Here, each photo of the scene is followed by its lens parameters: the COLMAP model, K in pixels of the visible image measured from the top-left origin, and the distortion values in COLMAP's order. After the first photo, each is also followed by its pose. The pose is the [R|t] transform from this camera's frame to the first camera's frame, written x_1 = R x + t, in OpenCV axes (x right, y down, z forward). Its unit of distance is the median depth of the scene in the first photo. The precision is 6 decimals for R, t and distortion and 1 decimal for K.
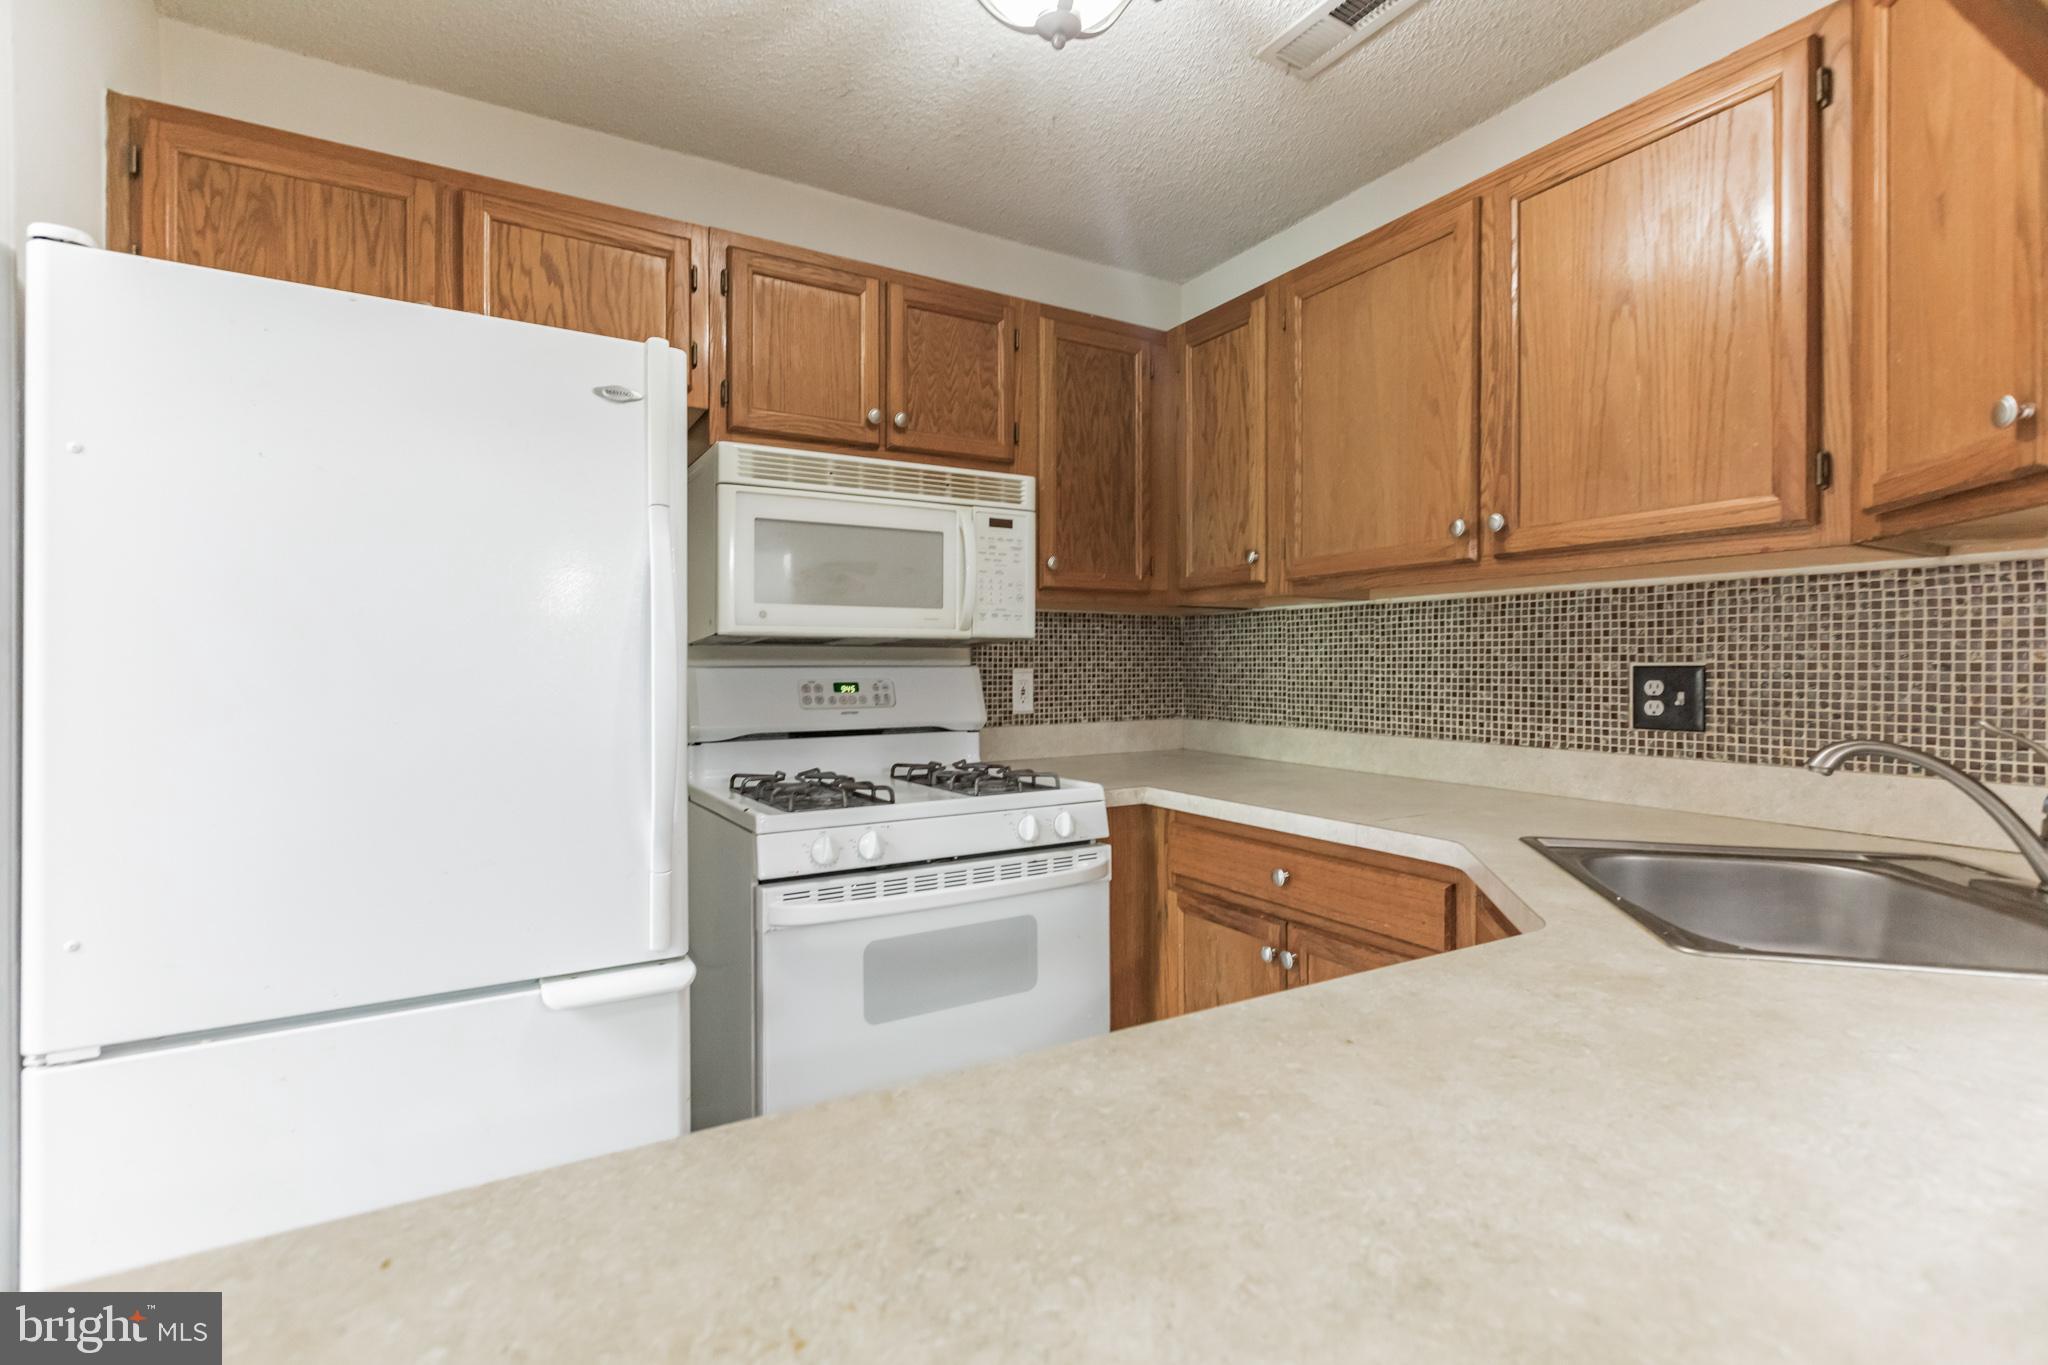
lens RADIAL K [[922.3, 0, 1025.7], [0, 922.3, 671.1], [0, 0, 1]] dist [0.004601, 0.000566]
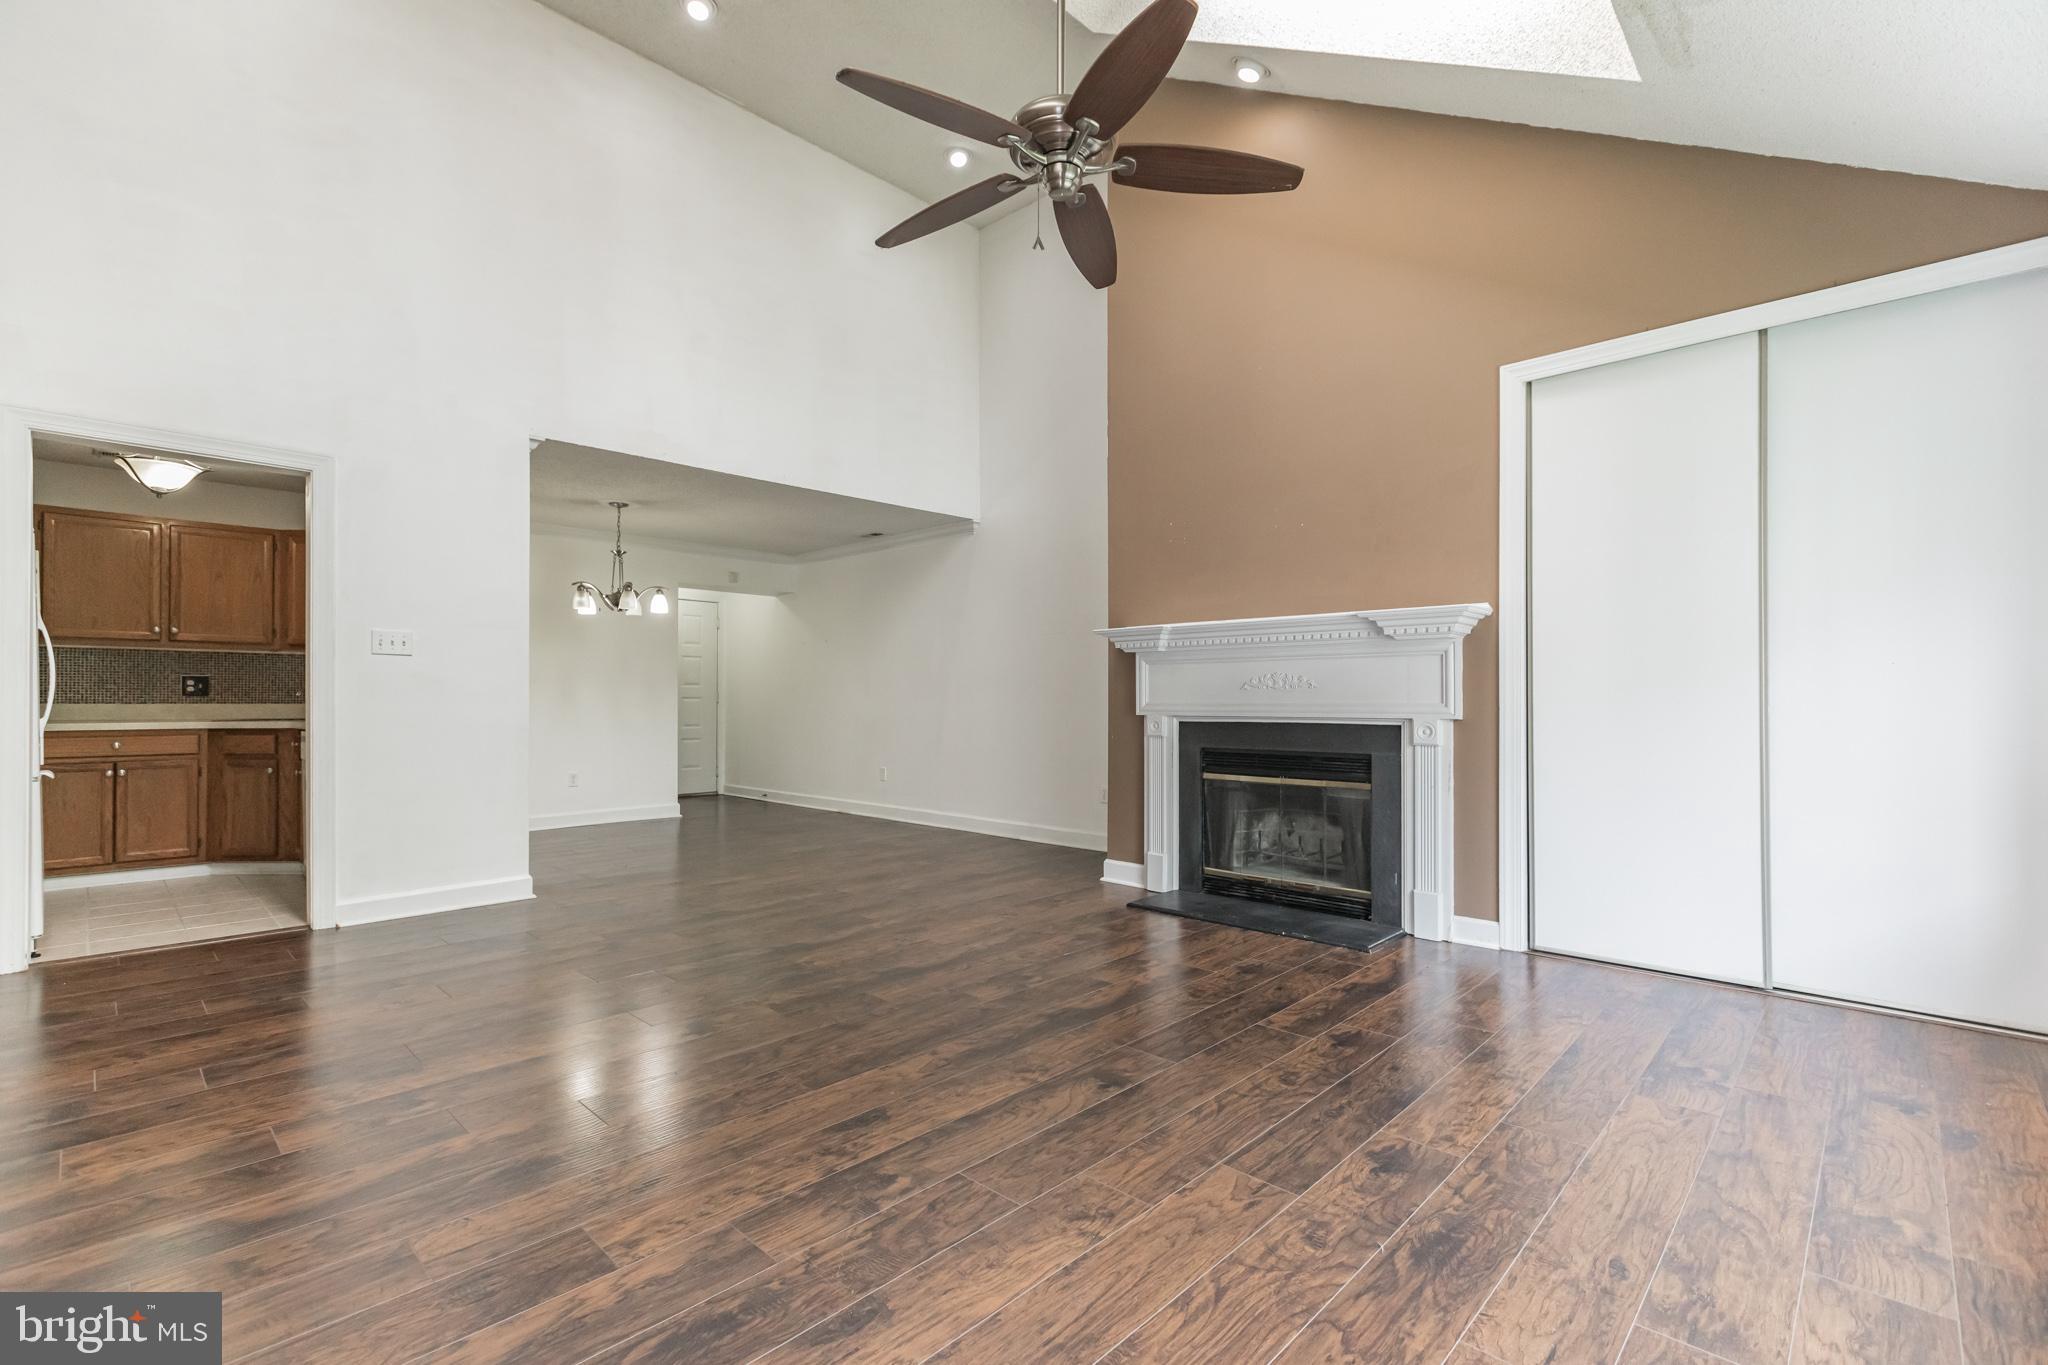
lens RADIAL K [[922.3, 0, 1029.1], [0, 922.3, 693.9], [0, 0, 1]] dist [0.004601, 0.000566]
pose [[-0.271615, 0.008556, 0.962368, -3.162276], [0.005840, 0.999957, -0.007242, 0.095229], [-0.962388, 0.003653, -0.271653, -0.927346]]
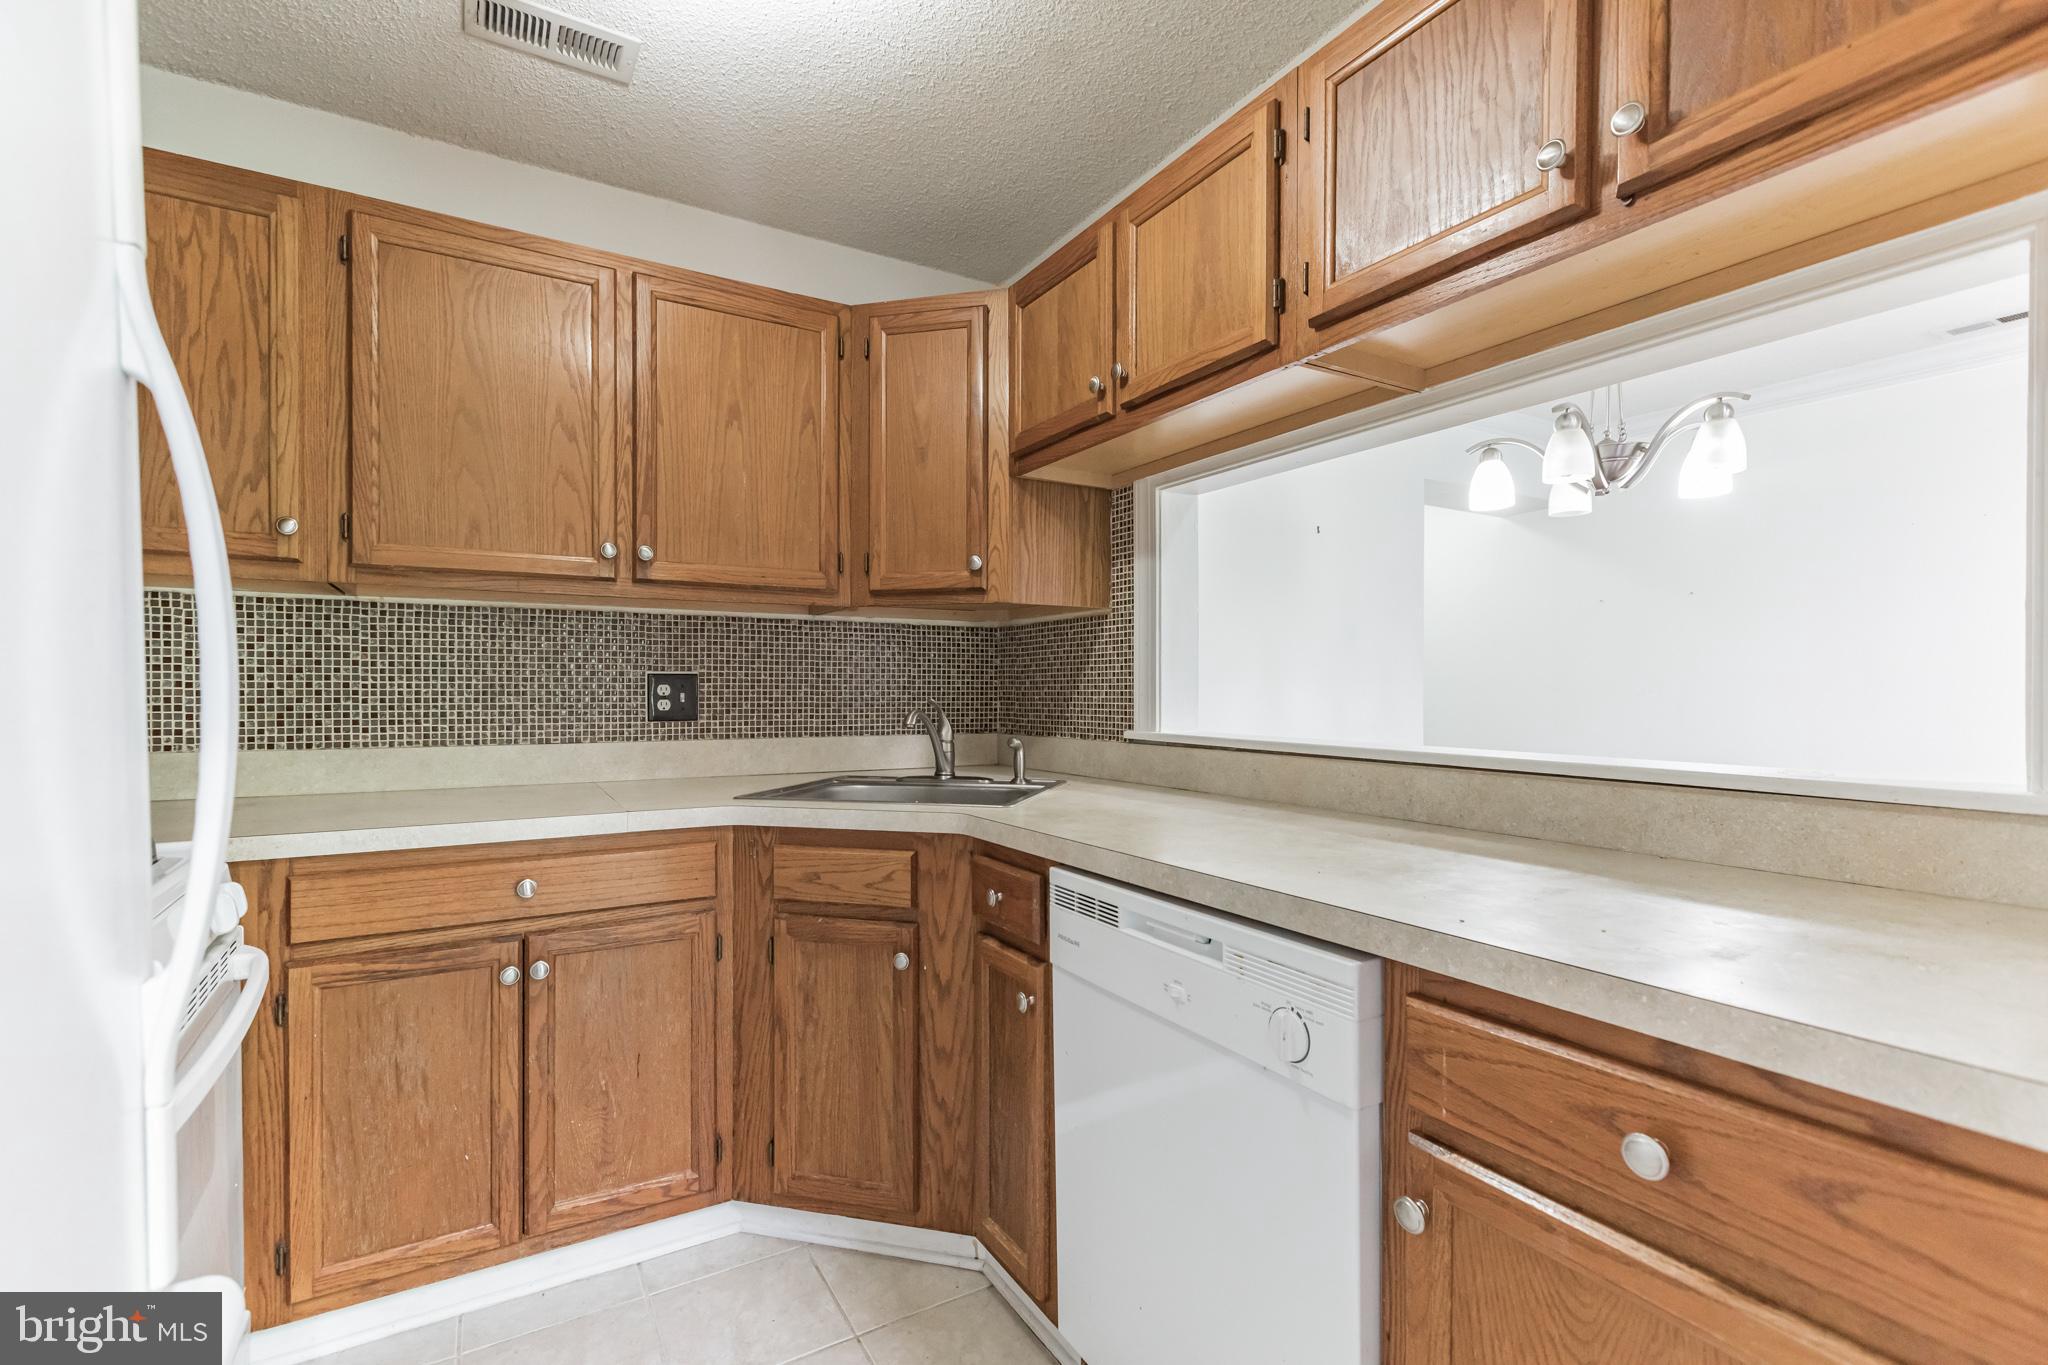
lens RADIAL K [[922.3, 0, 1020.9], [0, 922.3, 692.9], [0, 0, 1]] dist [0.004601, 0.000566]
pose [[-0.007236, -0.003772, 0.999967, -0.650693], [0.004538, 0.999982, 0.003805, 0.018950], [-0.999964, 0.004565, -0.007218, 0.474046]]
